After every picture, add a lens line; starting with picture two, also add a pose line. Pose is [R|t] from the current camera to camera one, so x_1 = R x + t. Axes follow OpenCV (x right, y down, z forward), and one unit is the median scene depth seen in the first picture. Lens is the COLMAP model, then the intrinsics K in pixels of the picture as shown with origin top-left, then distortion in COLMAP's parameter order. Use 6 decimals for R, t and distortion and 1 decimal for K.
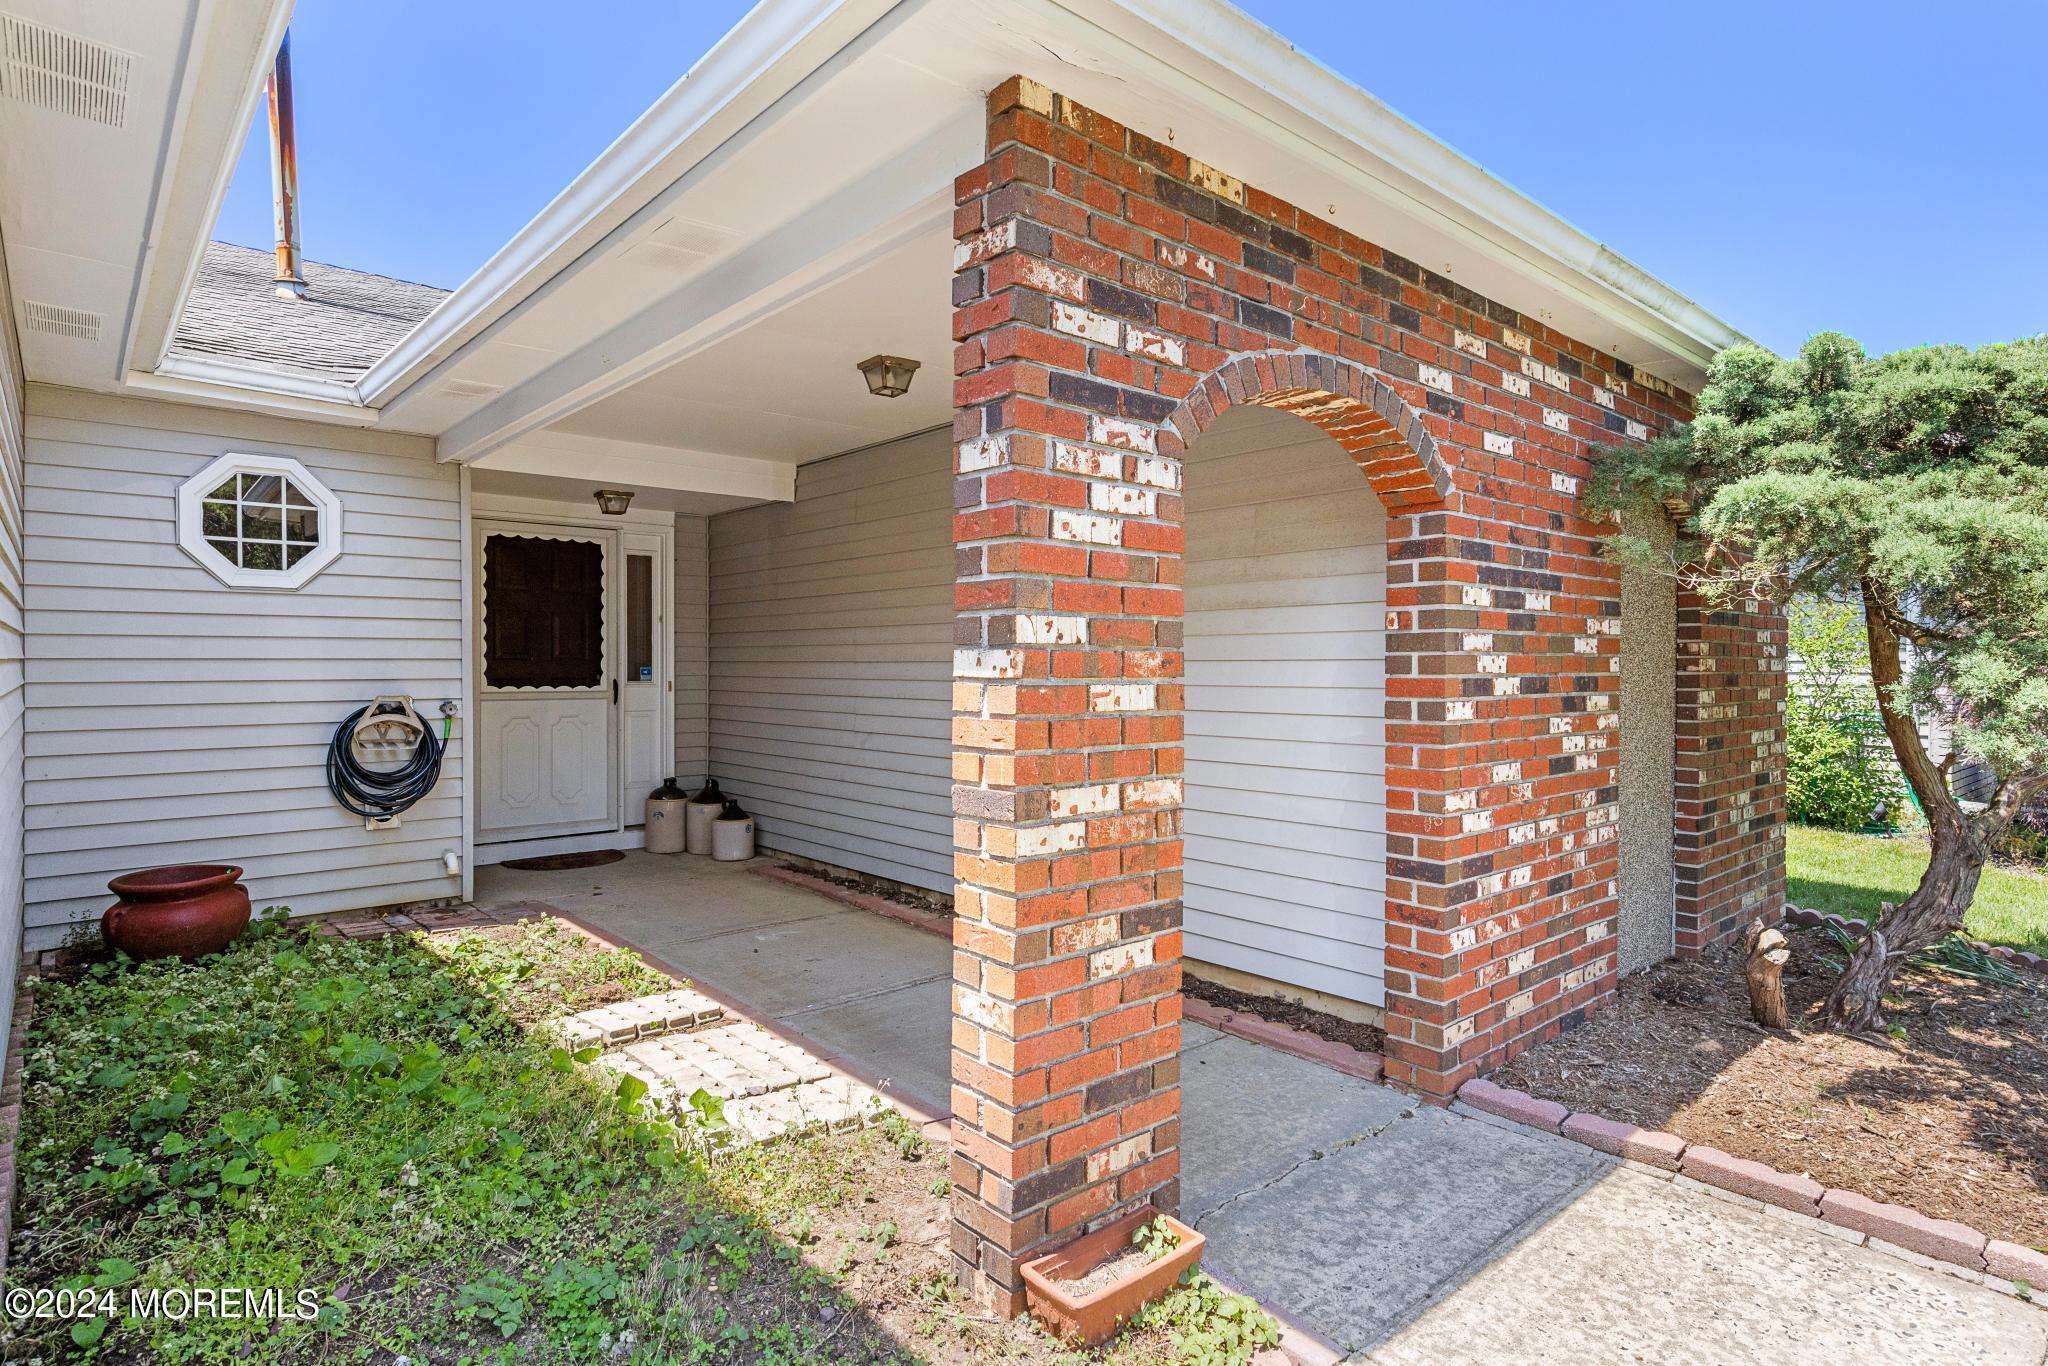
lens RADIAL K [[1083.1, 0, 1029.5], [0, 1083.1, 671.4], [0, 0, 1]] dist [0.004990, 0.000961]
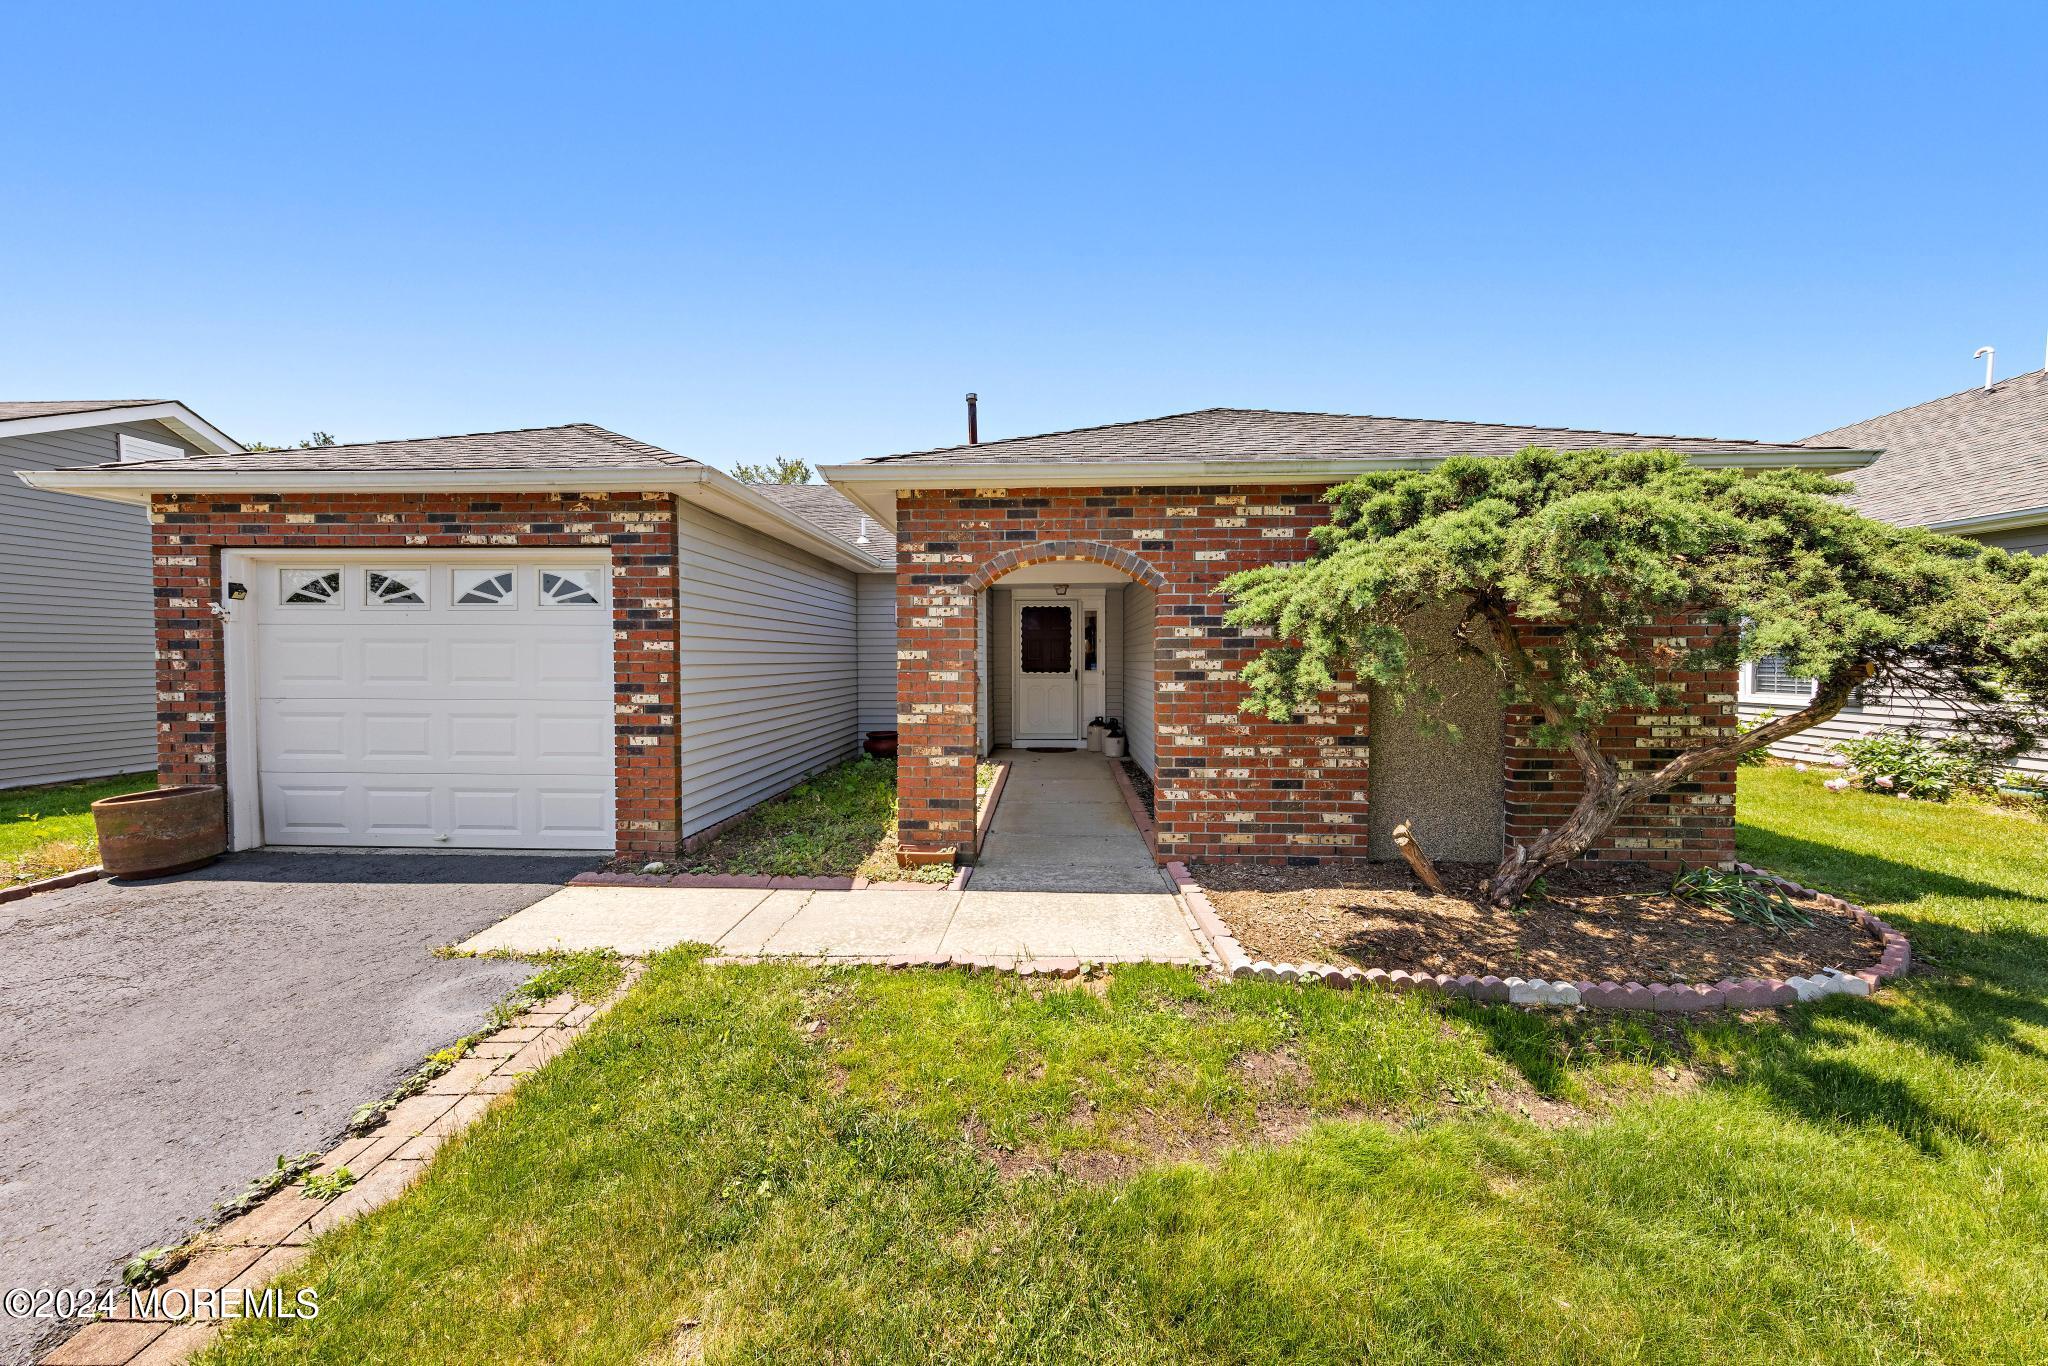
lens RADIAL K [[713.8, 0, 1025.3], [0, 713.8, 675.4], [0, 0, 1]] dist [0.000082, 0.000005]
pose [[0.719170, 0.013418, -0.694704, 1.612888], [-0.002046, 0.999850, 0.017194, -0.013248], [0.694831, -0.010944, 0.719090, -0.283292]]
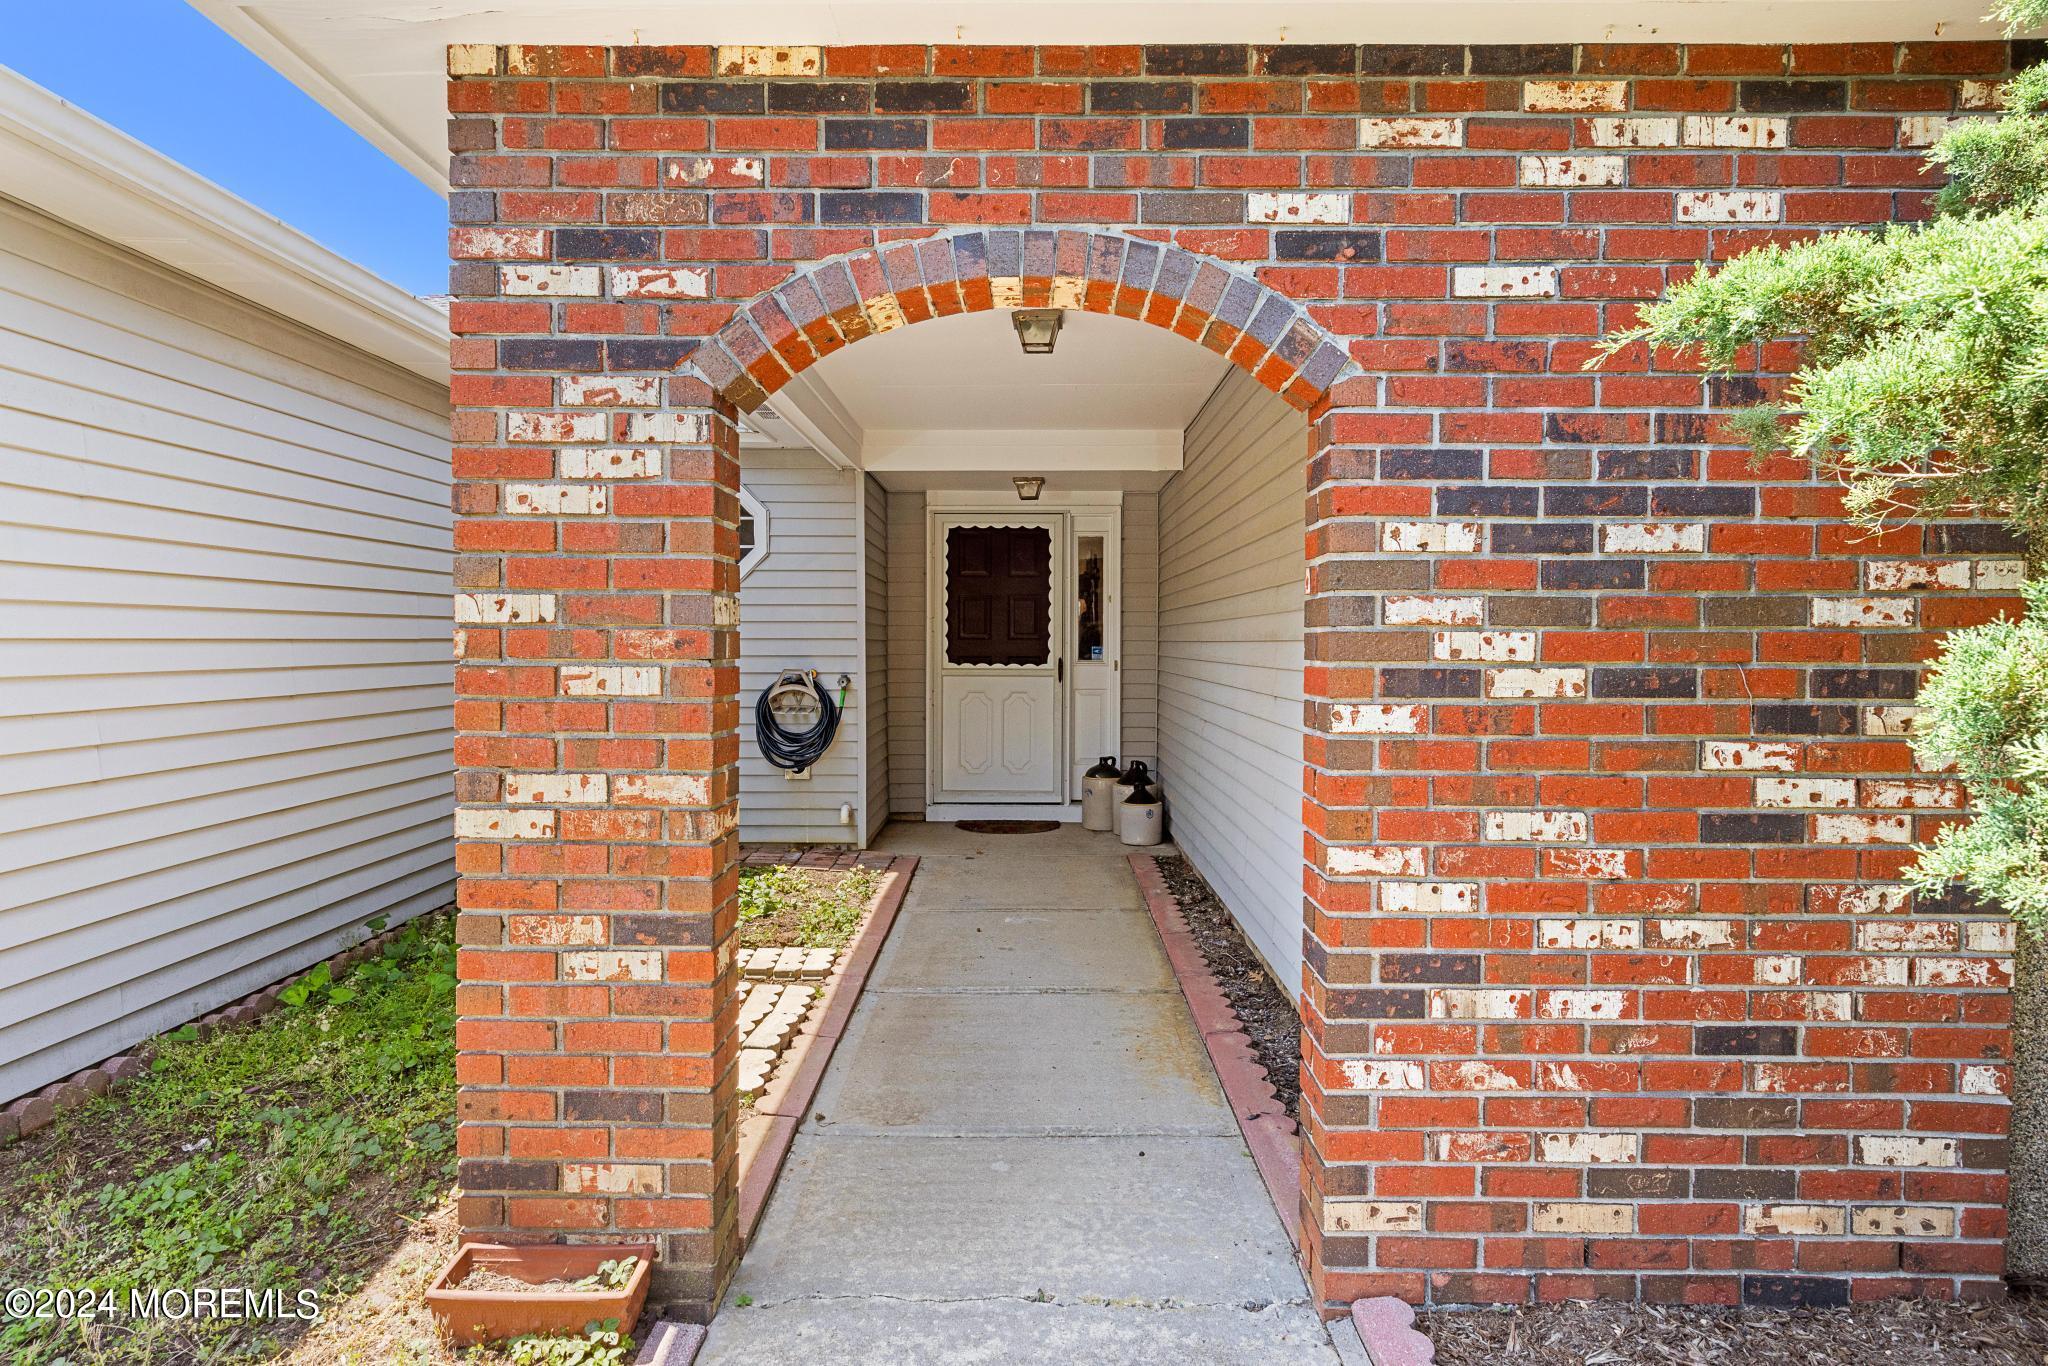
lens RADIAL K [[1133.1, 0, 1025.4], [0, 1133.1, 673.9], [0, 0, 1]] dist [0.007443, -0.000503]
pose [[0.745713, 0.019916, -0.665970, 0.957759], [-0.006661, 0.999726, 0.022439, -0.005275], [0.666234, -0.012296, 0.745641, 0.507572]]
